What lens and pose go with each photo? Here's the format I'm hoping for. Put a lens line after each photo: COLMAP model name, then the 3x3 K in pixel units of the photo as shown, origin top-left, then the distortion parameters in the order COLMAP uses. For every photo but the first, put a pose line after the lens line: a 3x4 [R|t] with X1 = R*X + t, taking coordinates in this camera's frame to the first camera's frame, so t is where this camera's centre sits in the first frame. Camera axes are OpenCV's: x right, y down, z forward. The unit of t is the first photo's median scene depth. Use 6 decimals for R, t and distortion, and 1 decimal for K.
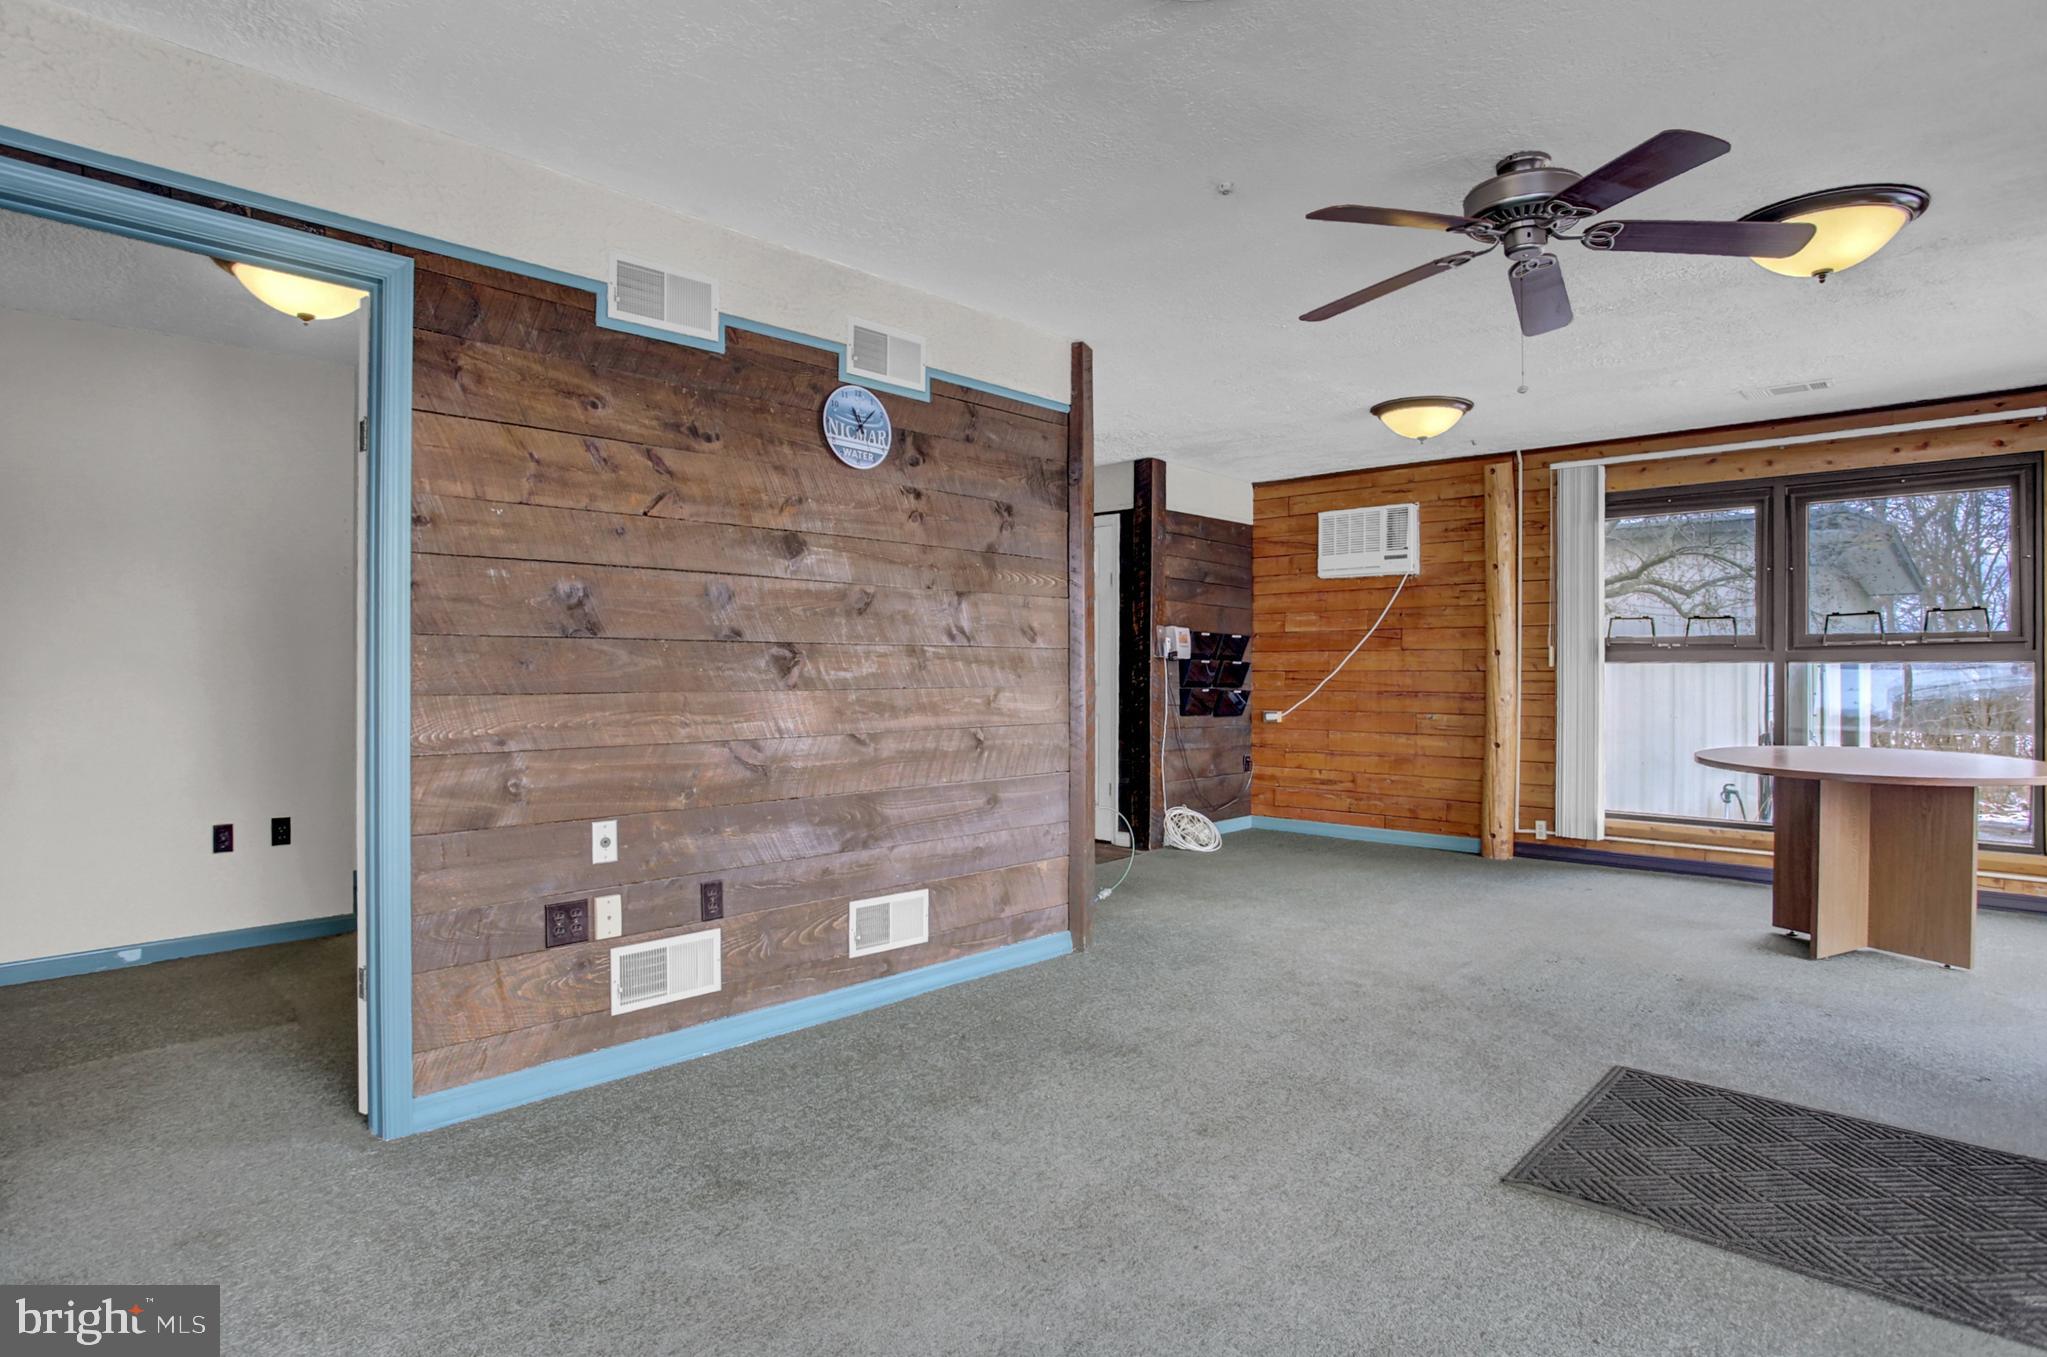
lens RADIAL K [[1041.7, 0, 978.3], [0, 1041.7, 672.1], [0, 0, 1]] dist [-0.072298, 0.039127]
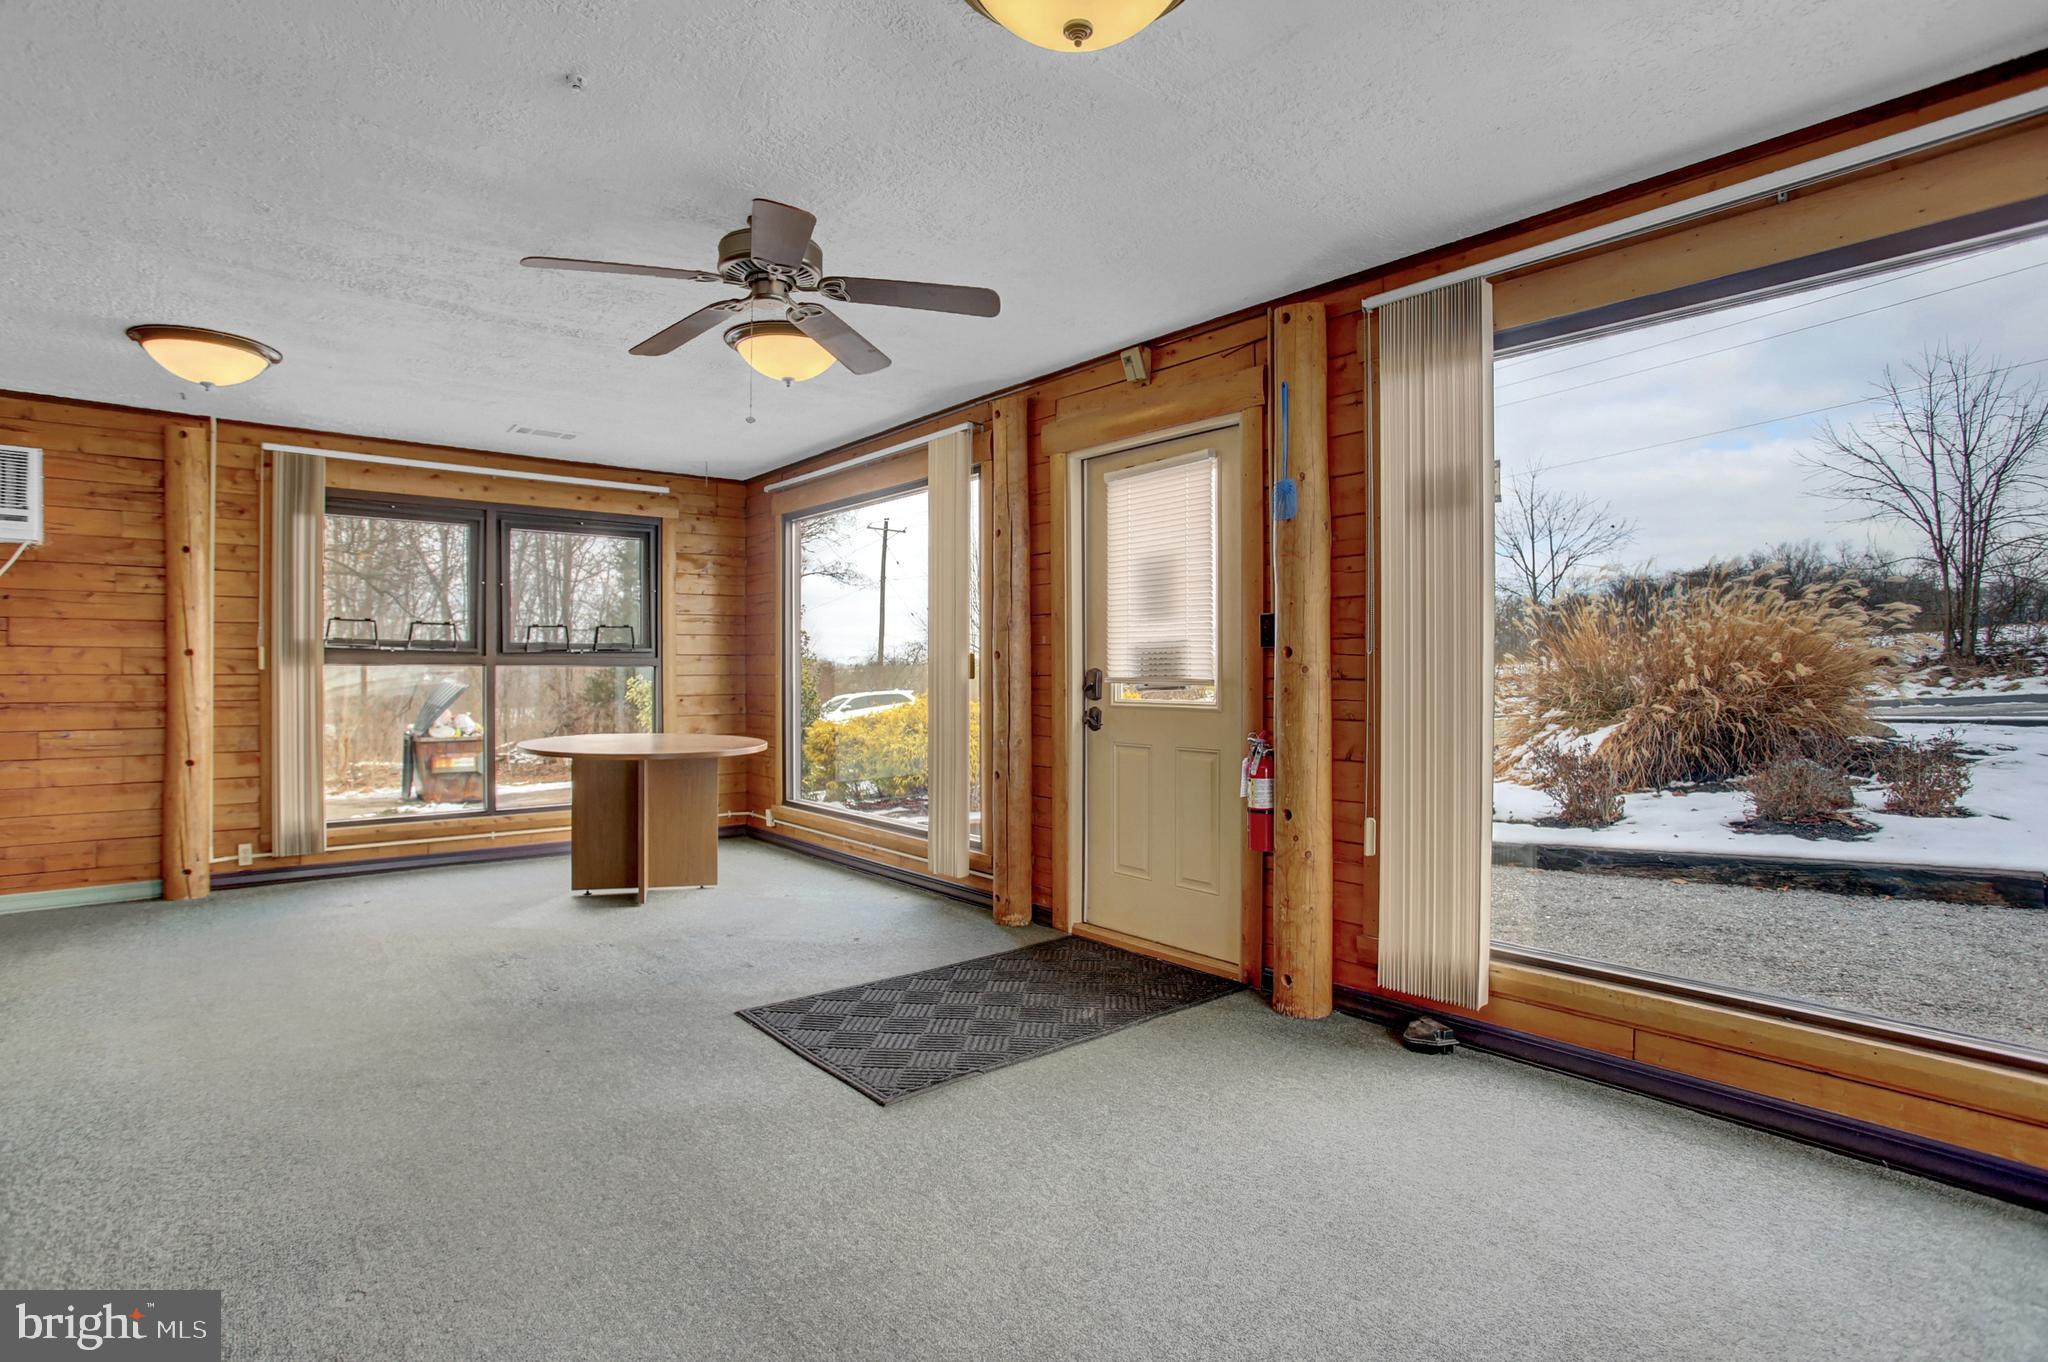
lens RADIAL K [[1042.3, 0, 978.7], [0, 1042.3, 674.6], [0, 0, 1]] dist [-0.072298, 0.039127]
pose [[0.130363, -0.004360, 0.991457, -0.233855], [0.003205, 0.999987, 0.003976, -0.002274], [-0.991461, 0.002659, 0.130375, 0.258366]]
